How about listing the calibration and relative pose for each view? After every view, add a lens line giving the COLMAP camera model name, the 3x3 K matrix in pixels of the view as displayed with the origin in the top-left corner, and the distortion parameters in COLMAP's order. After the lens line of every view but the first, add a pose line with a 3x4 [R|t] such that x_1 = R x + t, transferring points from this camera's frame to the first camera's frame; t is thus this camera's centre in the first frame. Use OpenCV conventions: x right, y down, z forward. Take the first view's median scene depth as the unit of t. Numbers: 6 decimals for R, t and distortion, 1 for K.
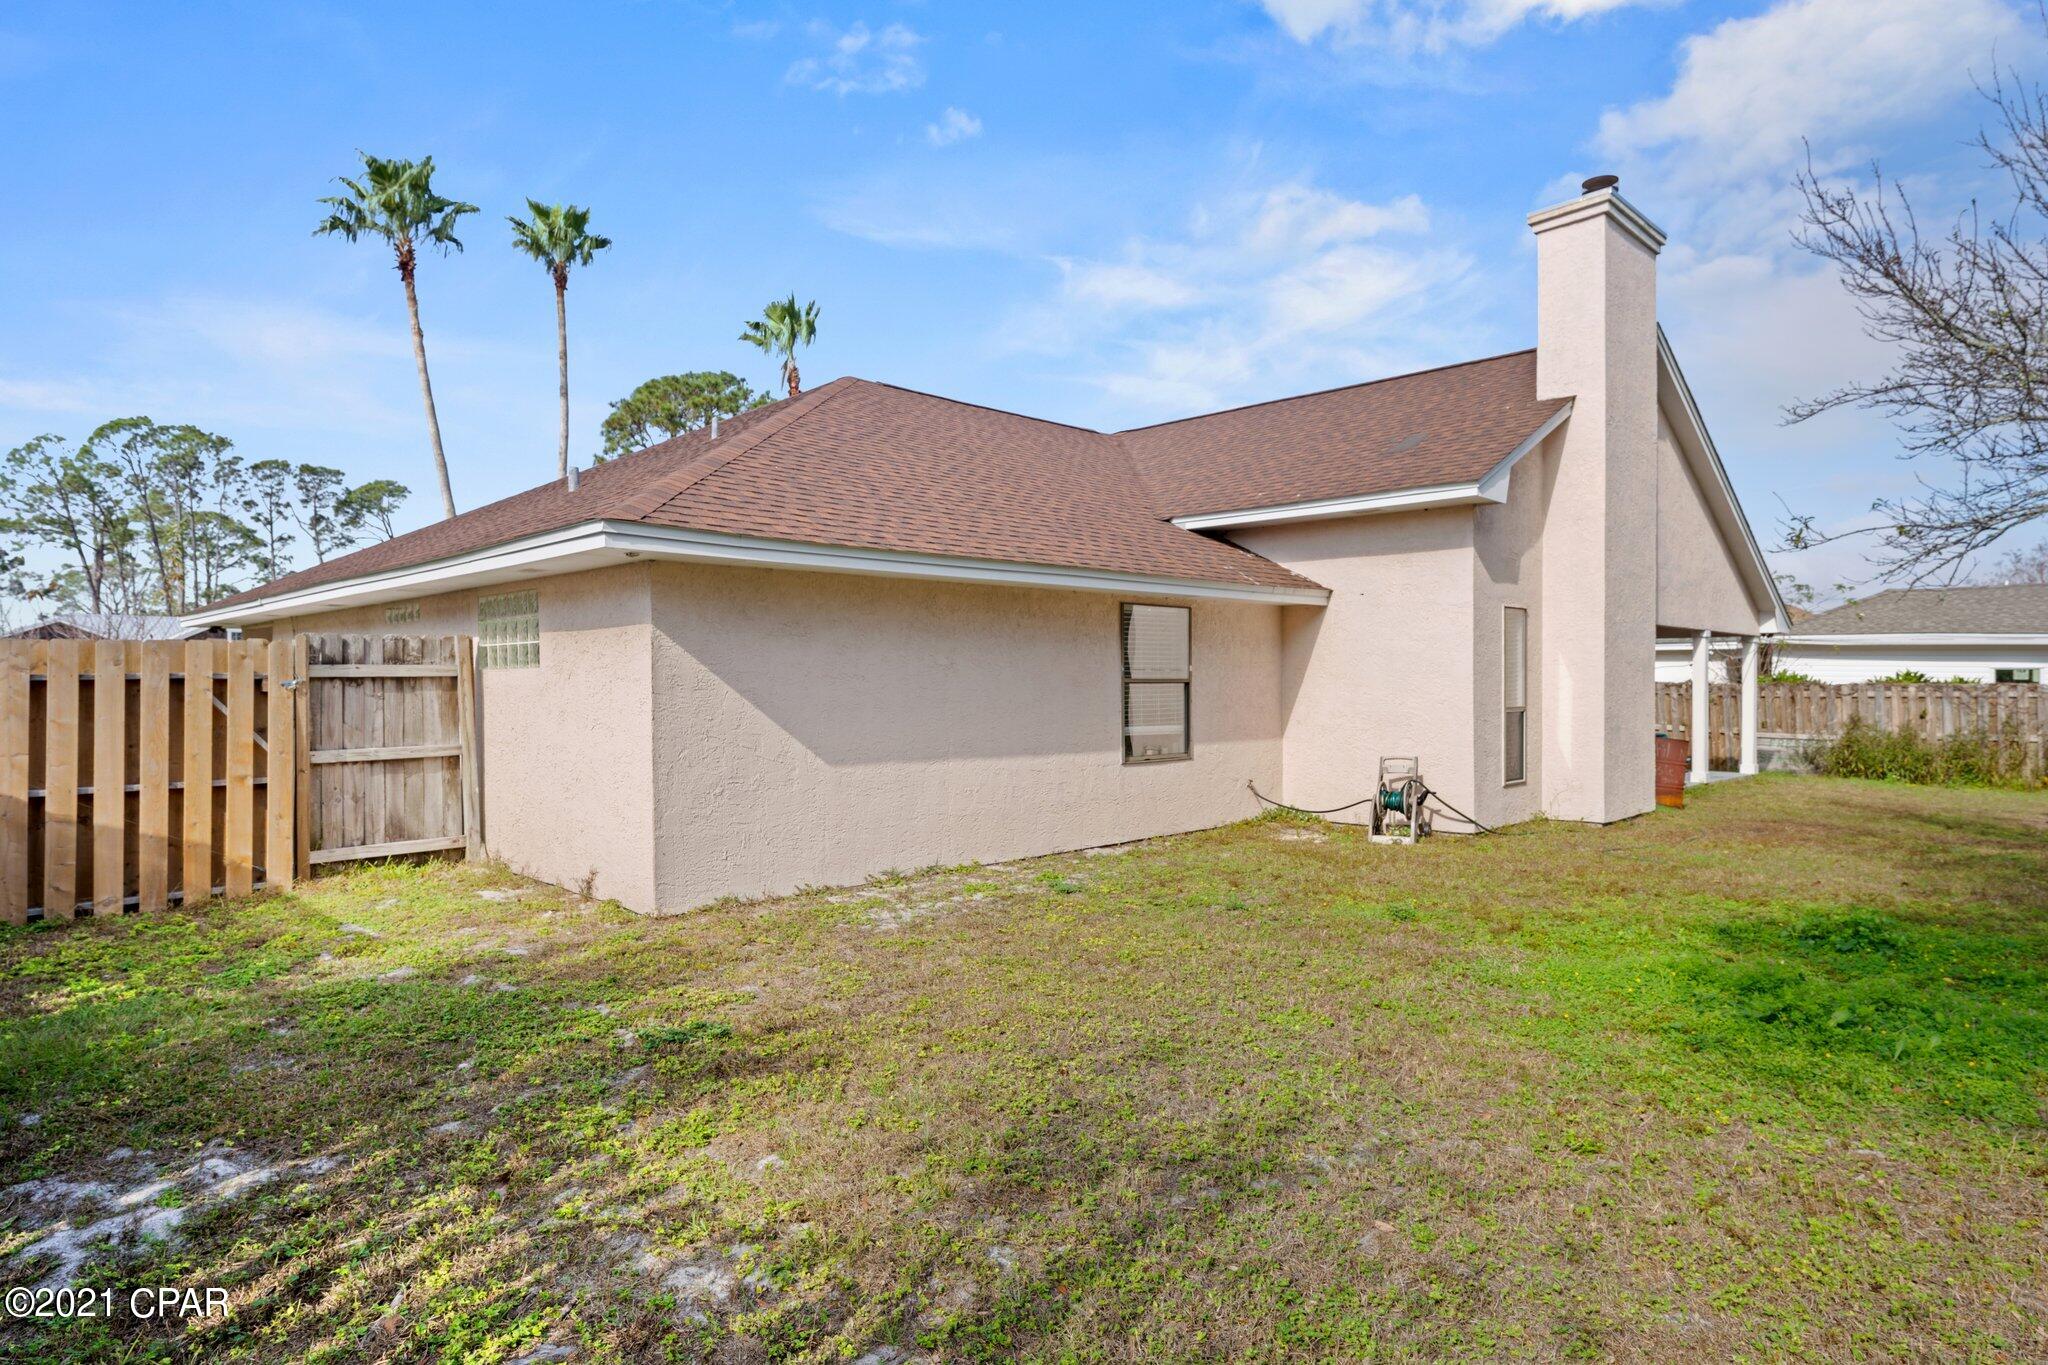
lens RADIAL K [[1108.3, 0, 1023.1], [0, 1108.3, 685.4], [0, 0, 1]] dist [0.007495, -0.000140]
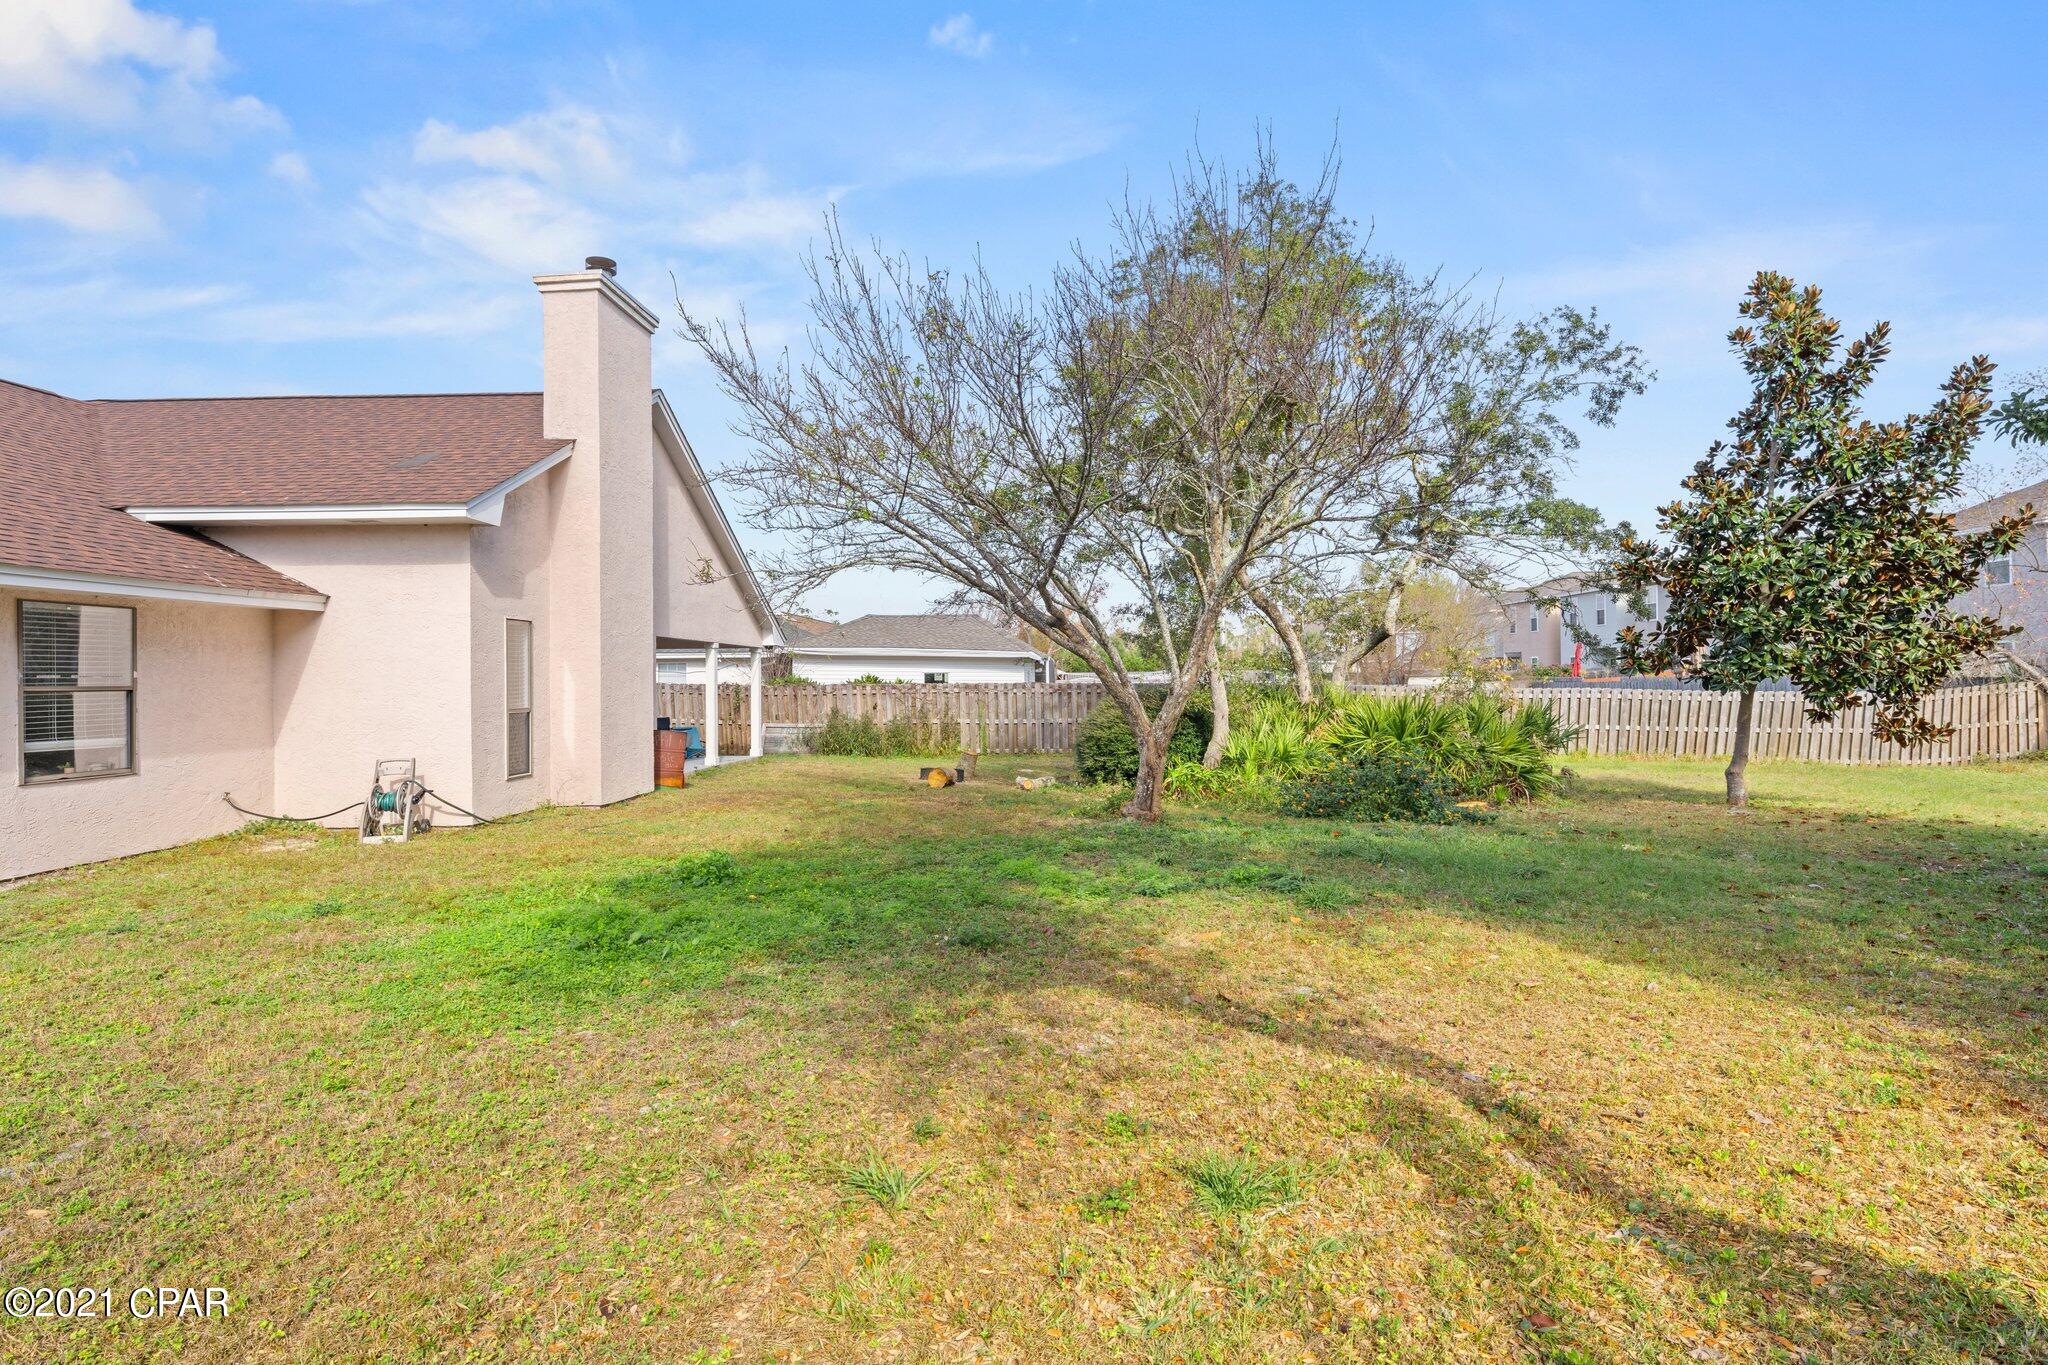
lens RADIAL K [[1035.9, 0, 1029.5], [0, 1035.9, 669.3], [0, 0, 1]] dist [-0.003538, -0.000567]
pose [[0.737728, 0.000953, 0.675098, 0.116365], [0.011044, 0.999848, -0.013481, -0.000346], [-0.675008, 0.017401, 0.737605, -0.115625]]
